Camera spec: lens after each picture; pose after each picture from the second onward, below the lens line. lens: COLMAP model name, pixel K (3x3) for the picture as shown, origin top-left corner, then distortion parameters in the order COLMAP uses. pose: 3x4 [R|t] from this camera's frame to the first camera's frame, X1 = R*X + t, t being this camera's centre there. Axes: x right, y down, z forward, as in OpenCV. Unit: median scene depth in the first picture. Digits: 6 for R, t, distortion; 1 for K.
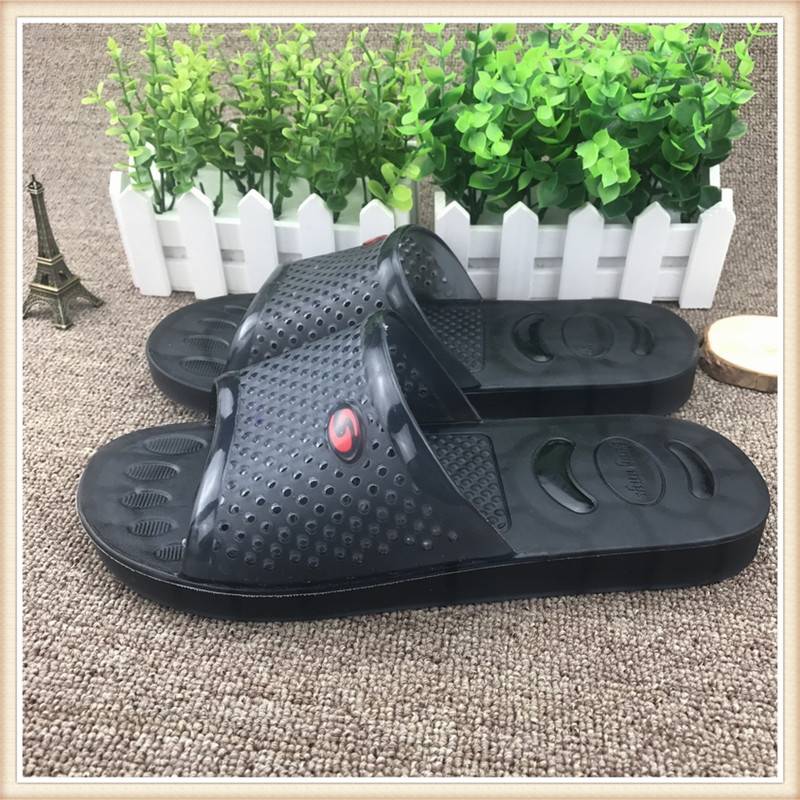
lens RADIAL K [[843.5, 0, 413.4], [0, 843.5, 403.8], [0, 0, 1]] dist [0.002278, 0.000000]
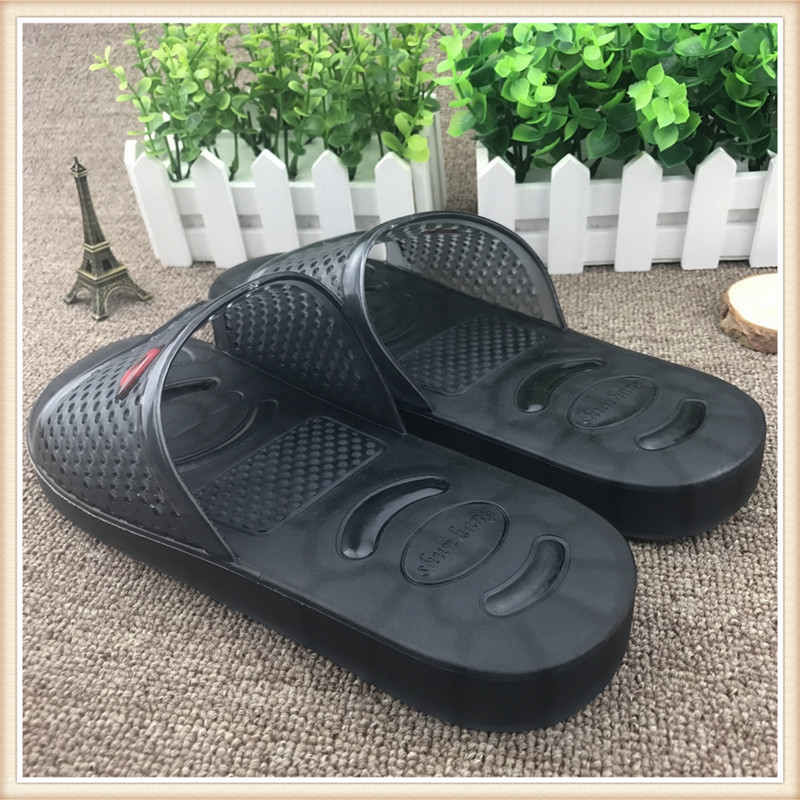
lens RADIAL K [[843.5, 0, 402.6], [0, 843.5, 403.9], [0, 0, 1]] dist [0.002278, 0.000000]
pose [[0.995459, -0.024203, -0.092063, 0.037392], [0.024108, 0.999707, -0.002136, 0.048035], [0.092087, -0.000093, 0.995751, 0.099313]]
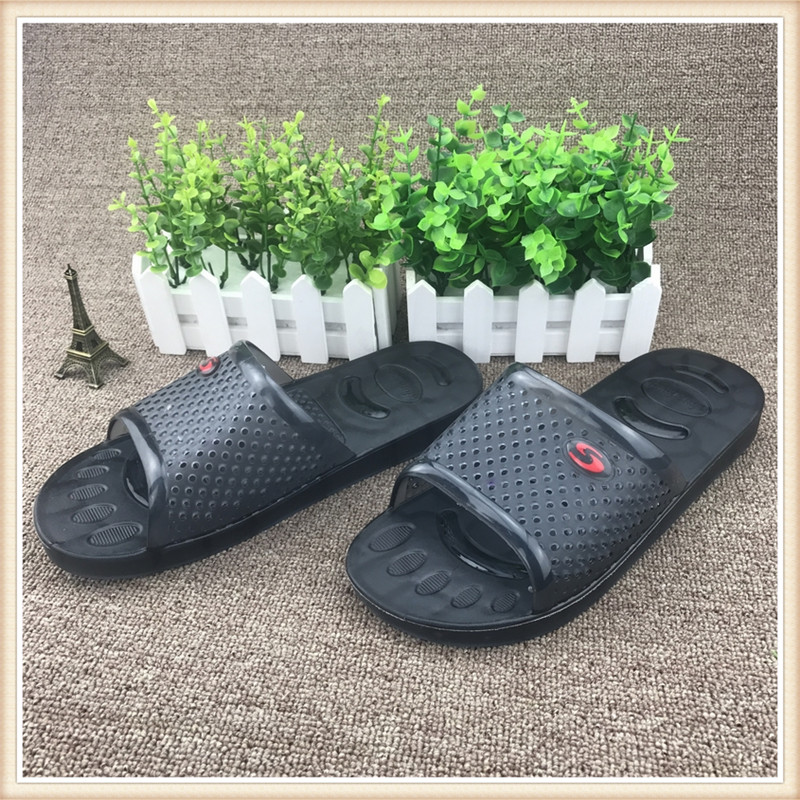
lens RADIAL K [[843.5, 0, 408.3], [0, 843.5, 401.2], [0, 0, 1]] dist [0.002278, 0.000000]
pose [[0.999660, -0.005107, -0.025563, 0.092494], [0.005802, 0.999614, 0.027176, -0.159590], [0.025414, -0.027315, 0.999304, -0.290488]]
